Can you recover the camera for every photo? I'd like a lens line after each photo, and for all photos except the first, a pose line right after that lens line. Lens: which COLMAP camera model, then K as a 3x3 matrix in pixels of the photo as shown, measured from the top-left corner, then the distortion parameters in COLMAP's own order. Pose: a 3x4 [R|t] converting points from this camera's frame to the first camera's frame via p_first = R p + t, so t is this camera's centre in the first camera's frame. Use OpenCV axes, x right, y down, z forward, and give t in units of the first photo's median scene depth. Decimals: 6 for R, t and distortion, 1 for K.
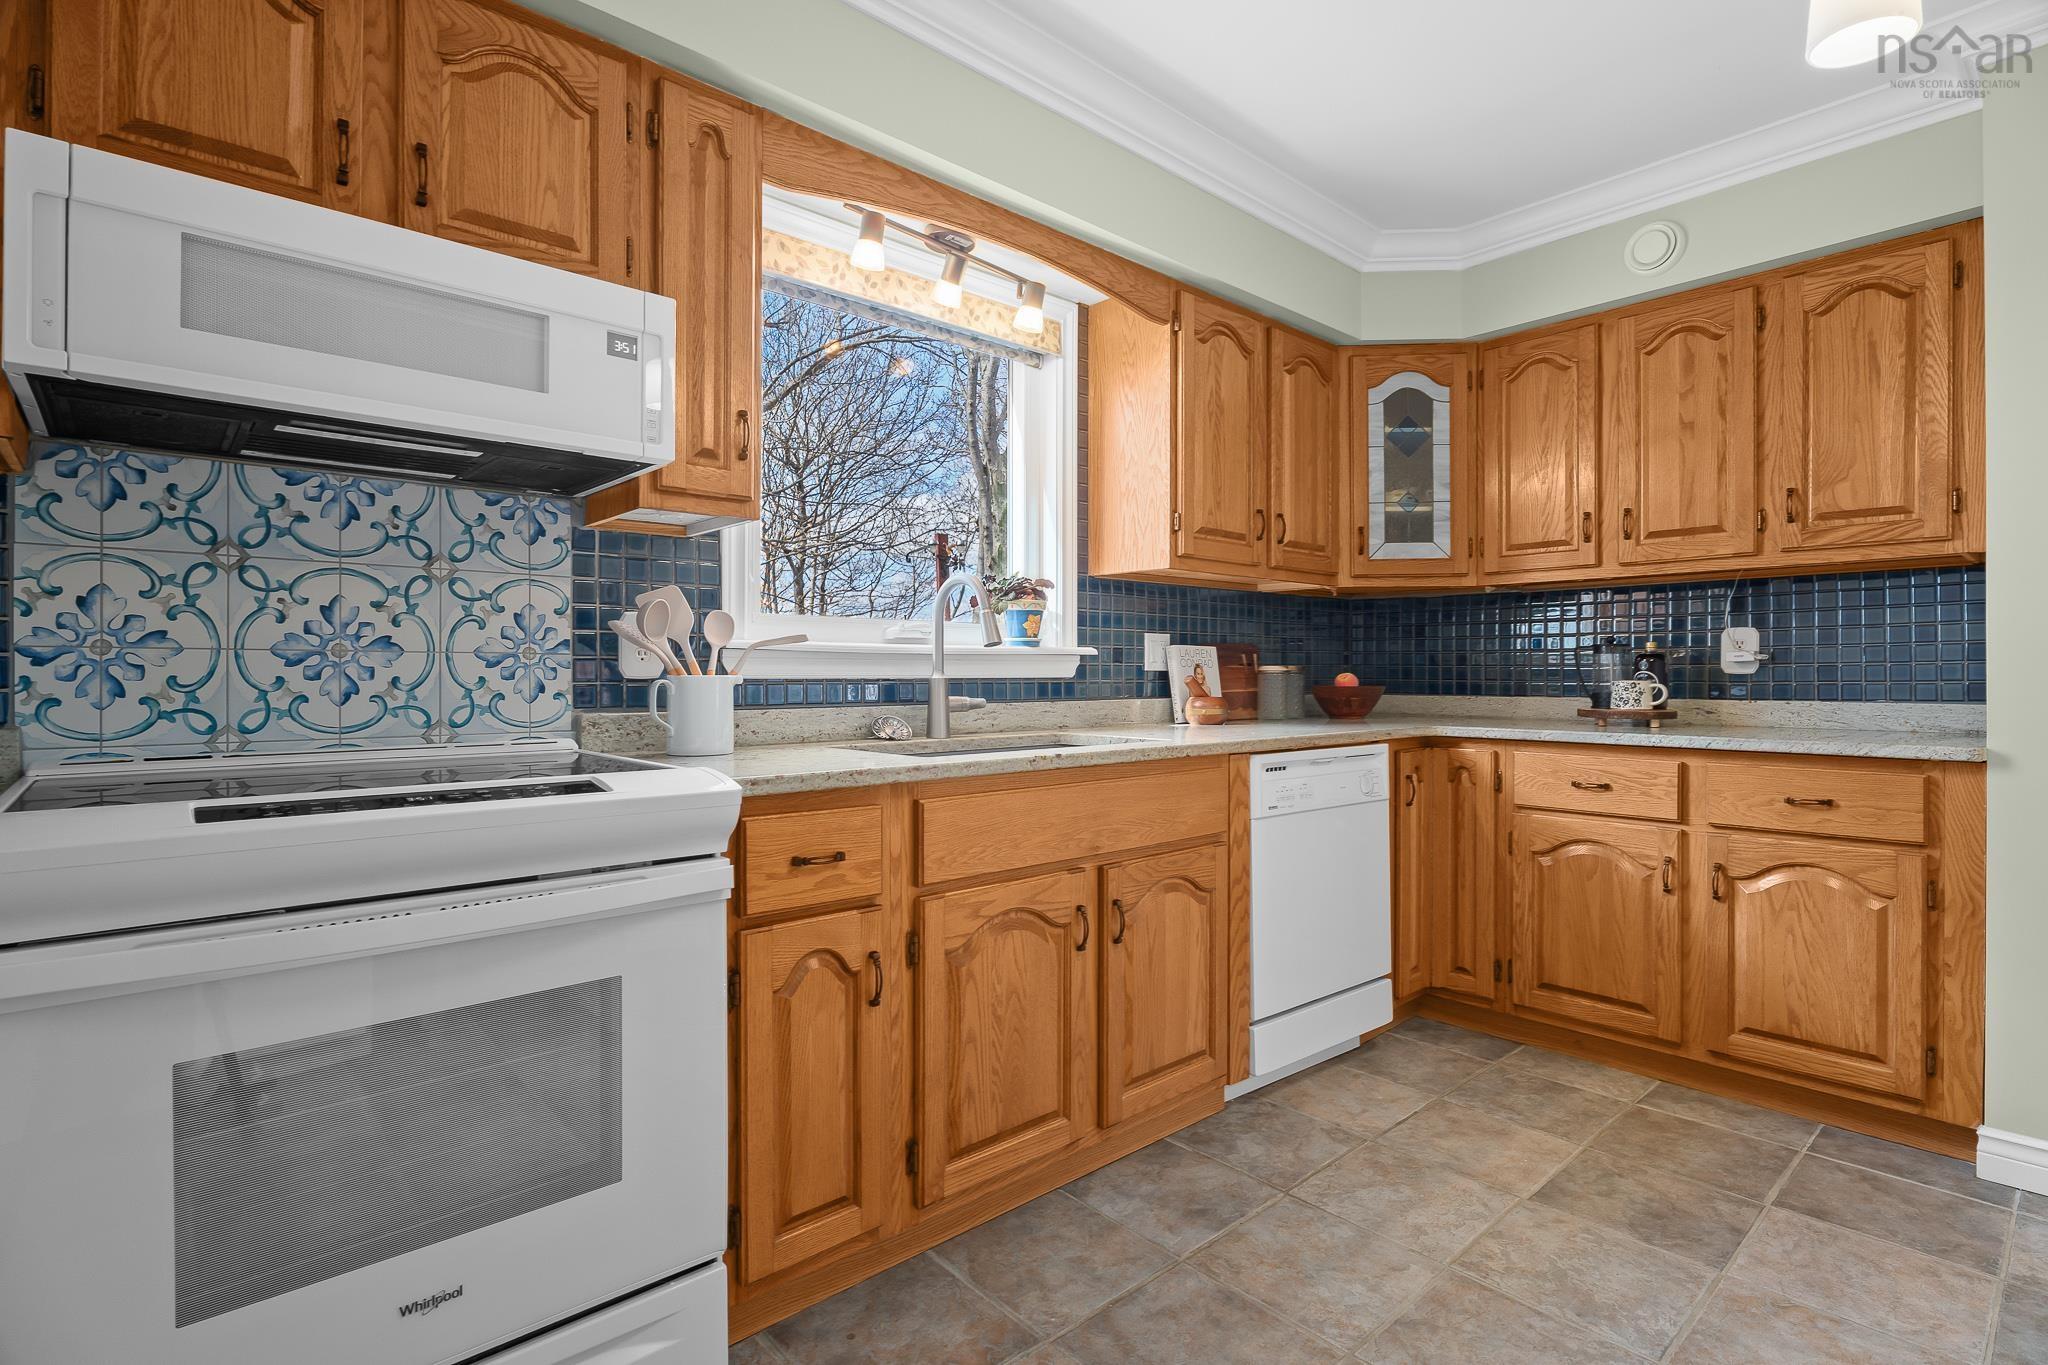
lens RADIAL K [[989.6, 0, 1018.0], [0, 989.6, 672.2], [0, 0, 1]] dist [-0.003939, 0.000410]
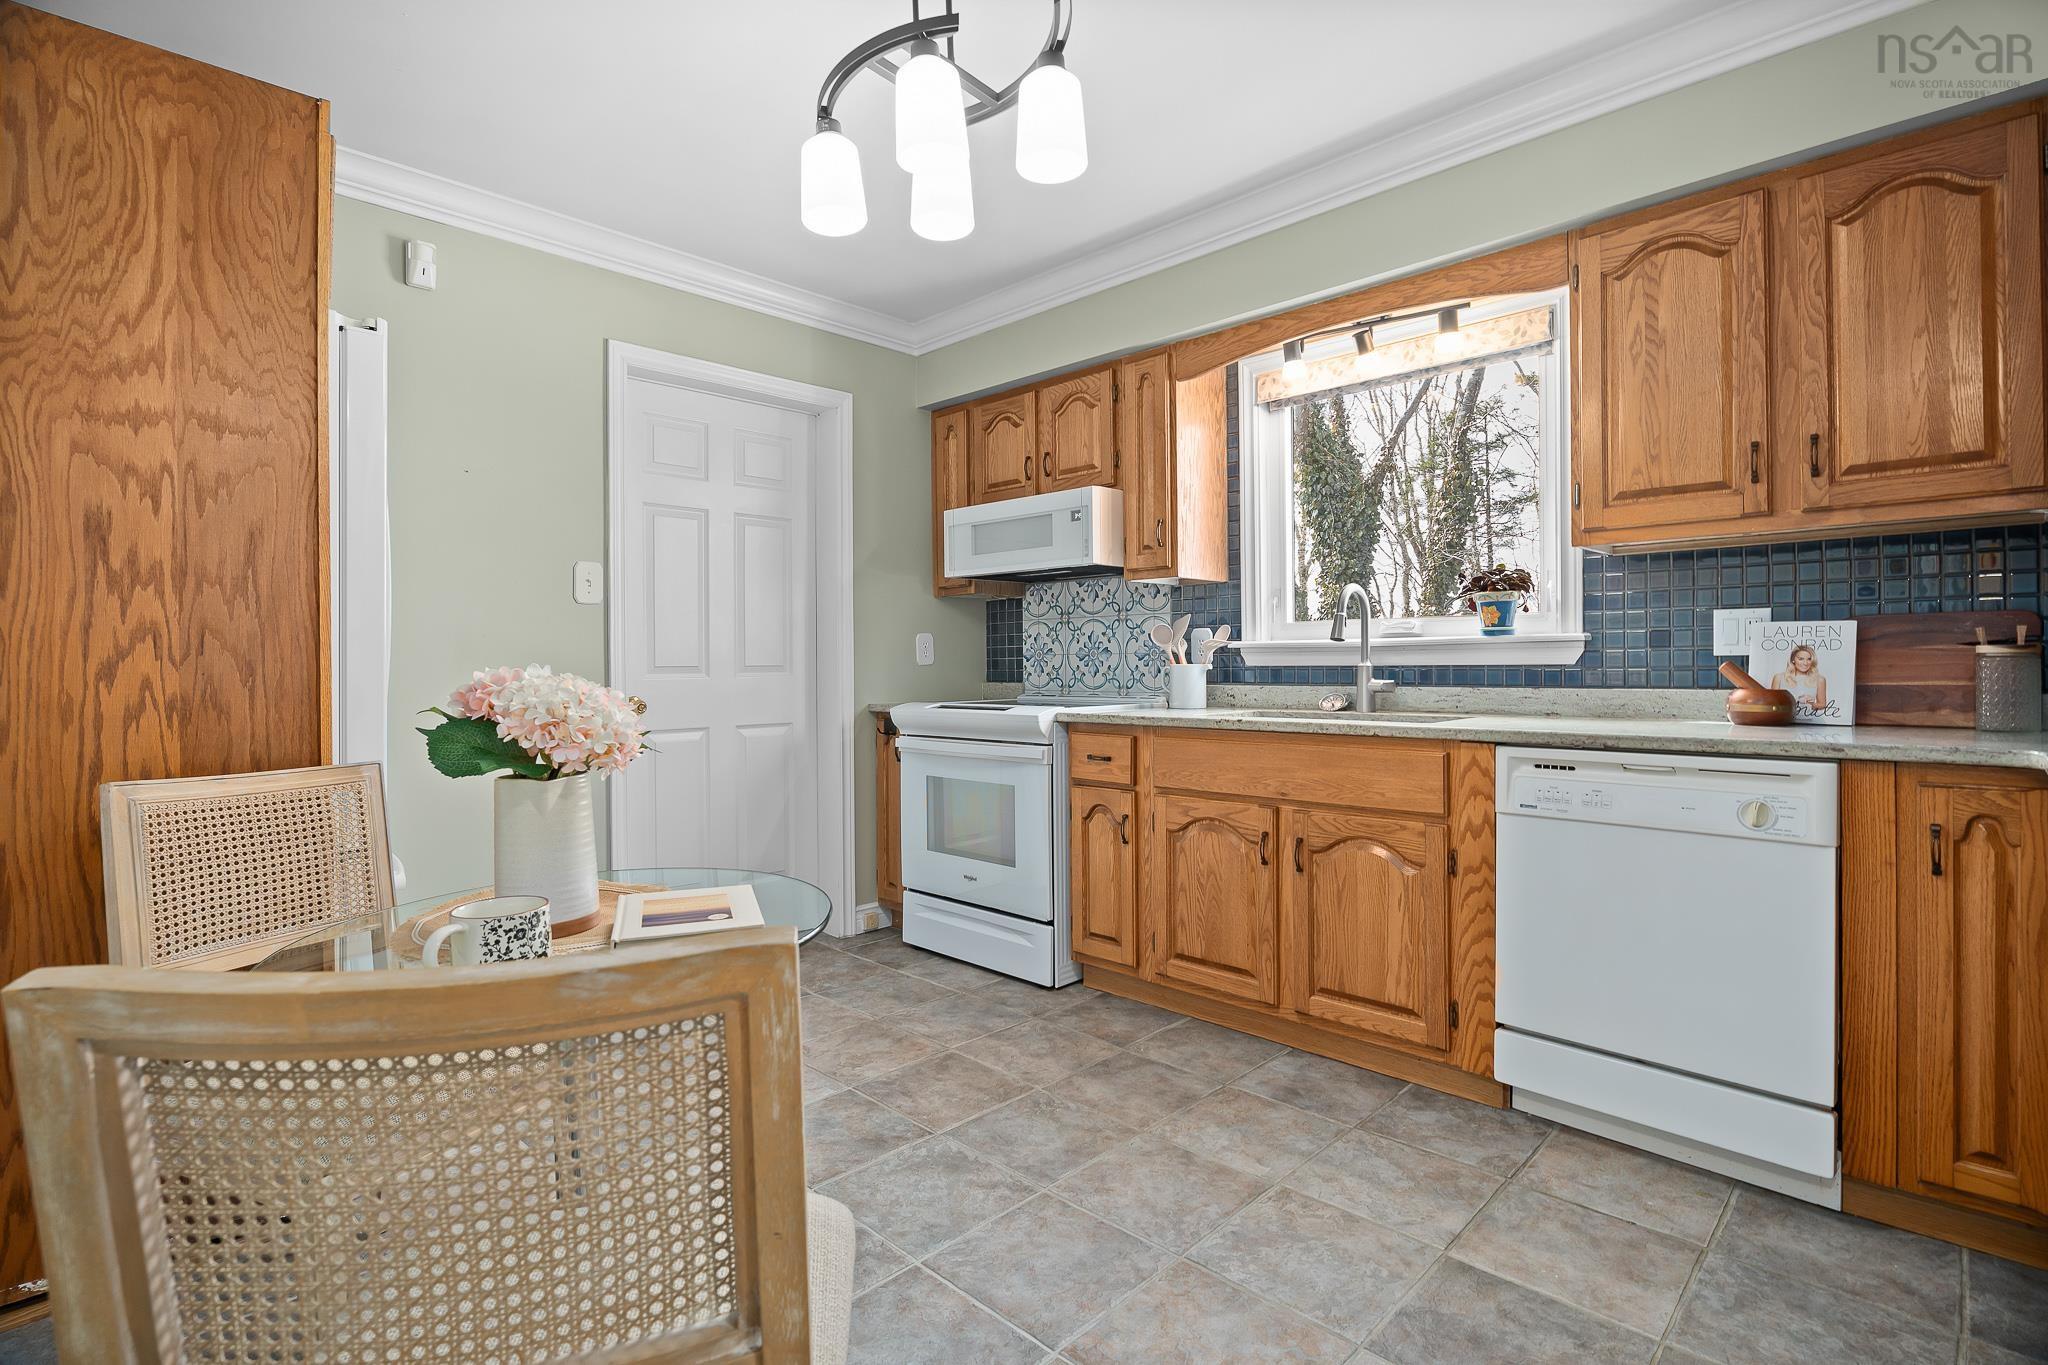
lens RADIAL K [[979.2, 0, 1028.0], [0, 979.2, 664.3], [0, 0, 1]] dist [-0.000831, -0.000128]
pose [[0.069369, 0.000244, -0.997591, 1.402714], [0.009710, 0.999952, 0.000919, -0.001060], [0.997544, -0.009751, 0.069363, 0.584322]]
